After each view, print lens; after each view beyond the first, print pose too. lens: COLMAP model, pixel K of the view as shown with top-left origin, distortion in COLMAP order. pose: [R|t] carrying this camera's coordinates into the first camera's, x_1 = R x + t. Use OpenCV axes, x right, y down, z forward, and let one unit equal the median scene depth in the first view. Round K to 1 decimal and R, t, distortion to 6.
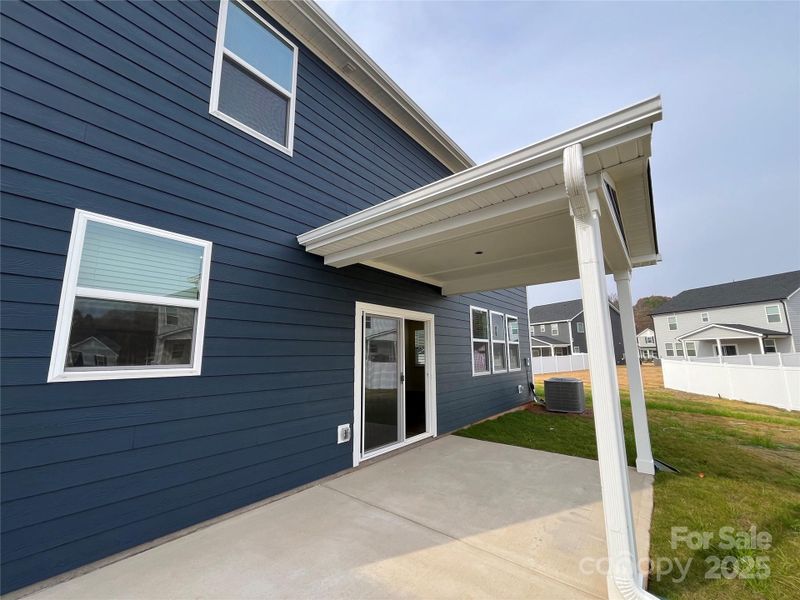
lens RADIAL K [[321.7, 0, 400.4], [0, 321.7, 302.3], [0, 0, 1]] dist [0.000859, -0.000374]
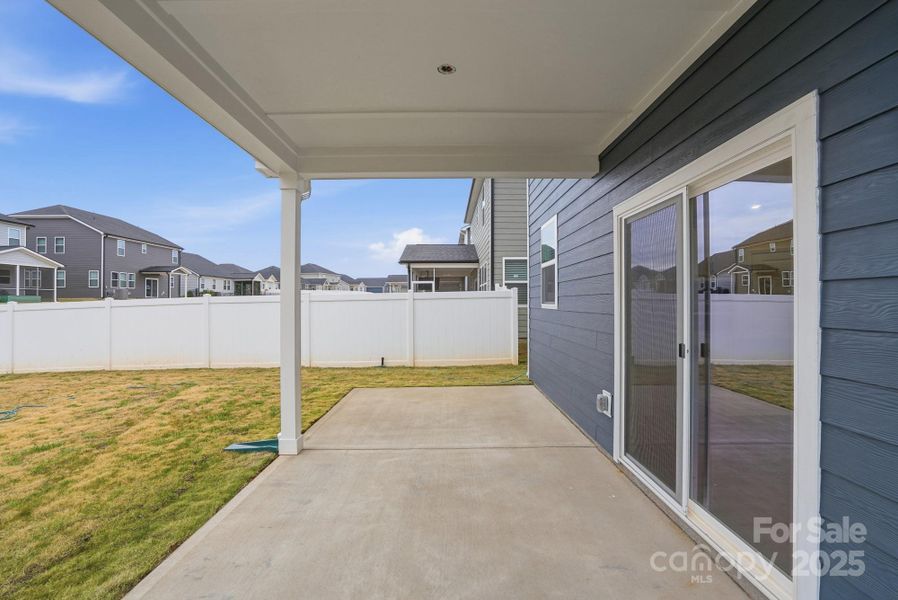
lens RADIAL K [[423.0, 0, 453.8], [0, 423.0, 295.9], [0, 0, 1]] dist [-0.045261, 0.007448]
pose [[-0.767519, 0.000701, -0.641025, 0.761573], [0.104462, 0.986769, -0.123997, 0.290224], [0.632457, -0.162133, -0.757437, 1.729618]]
